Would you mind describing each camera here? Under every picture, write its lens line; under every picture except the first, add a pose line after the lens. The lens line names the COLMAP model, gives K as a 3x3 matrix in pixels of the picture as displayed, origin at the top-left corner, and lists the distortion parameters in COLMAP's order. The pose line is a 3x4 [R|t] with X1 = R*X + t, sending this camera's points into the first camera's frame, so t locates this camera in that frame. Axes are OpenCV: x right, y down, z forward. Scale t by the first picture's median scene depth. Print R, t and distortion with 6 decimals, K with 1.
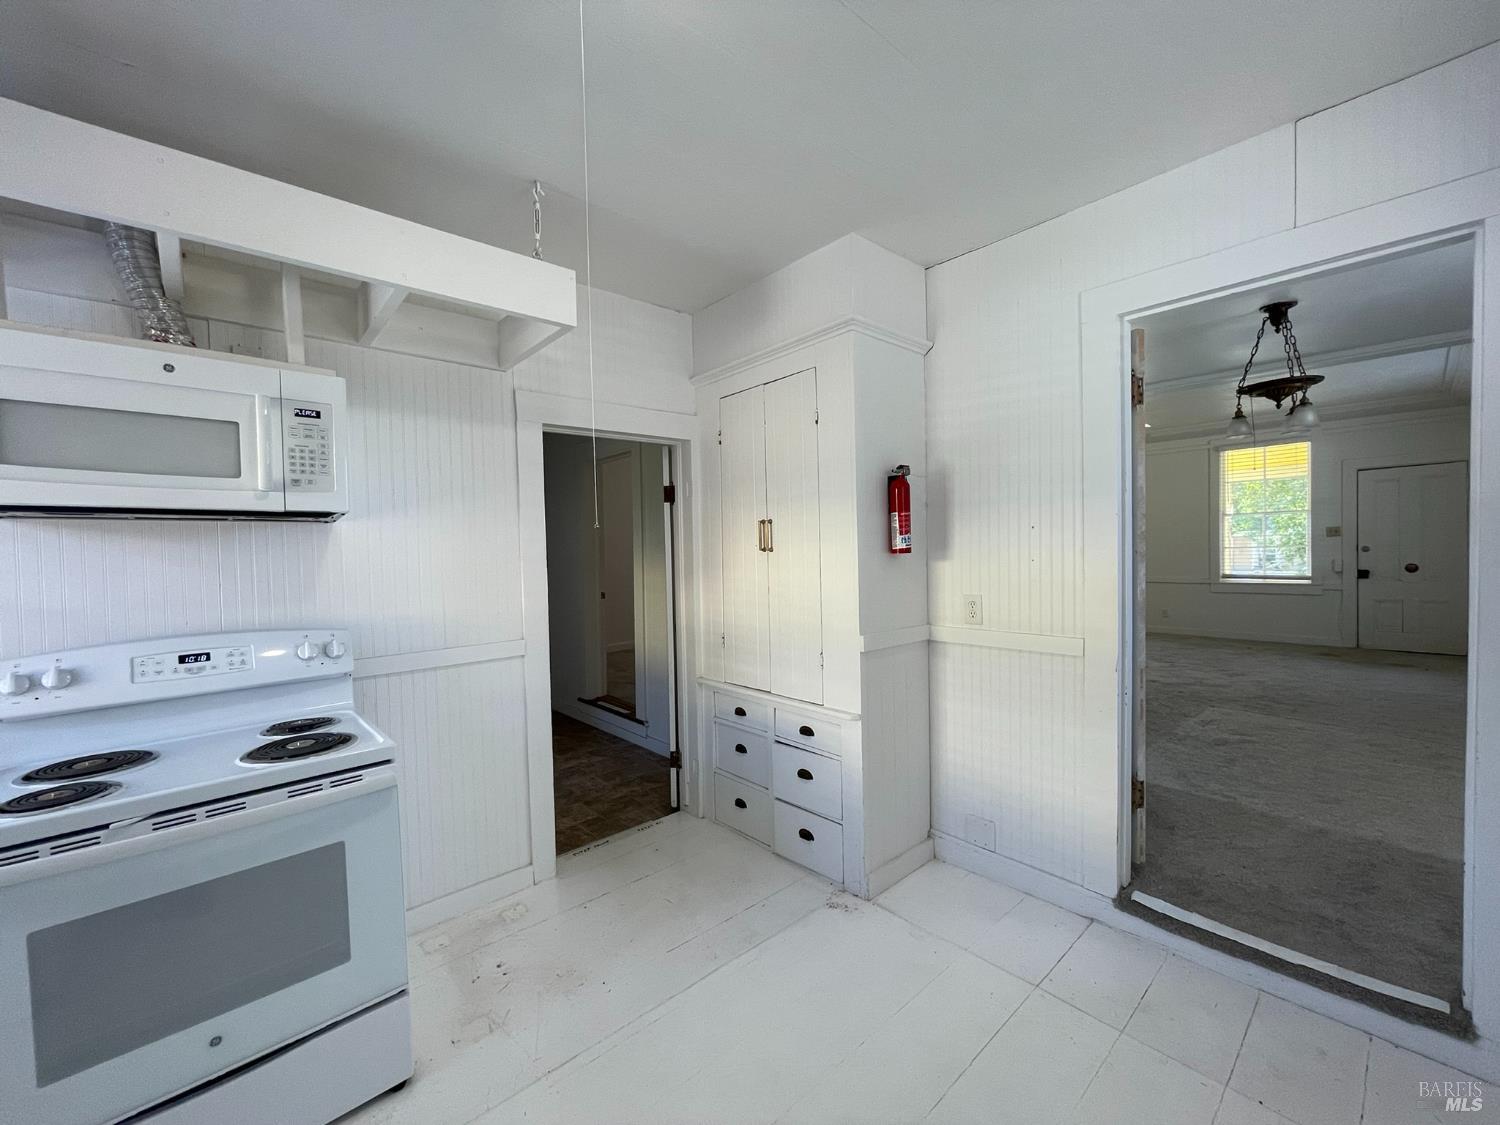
lens RADIAL K [[605.6, 0, 750.0], [0, 605.6, 568.9], [0, 0, 1]] dist [0.001544, 0.000682]
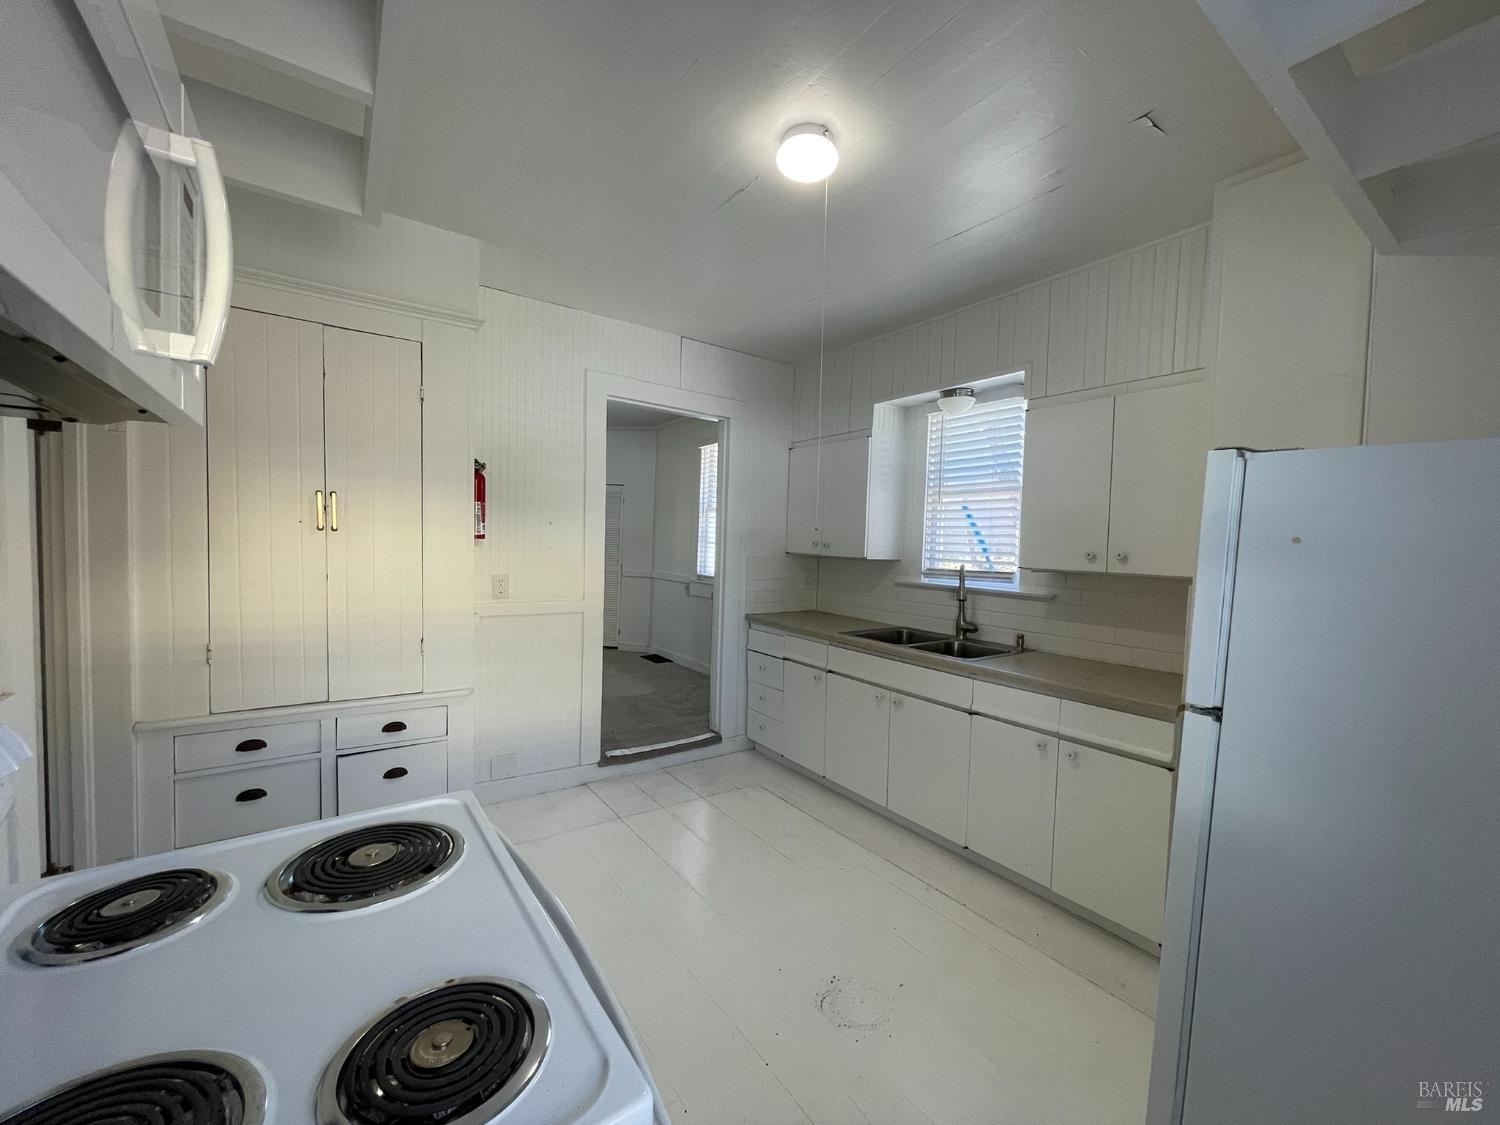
lens RADIAL K [[605.6, 0, 749.5], [0, 605.6, 564.7], [0, 0, 1]] dist [0.001544, 0.000682]
pose [[0.129096, -0.015521, 0.991511, -0.801031], [0.003038, 0.999879, 0.015257, 0.007673], [-0.991627, 0.001043, 0.129127, 0.363244]]
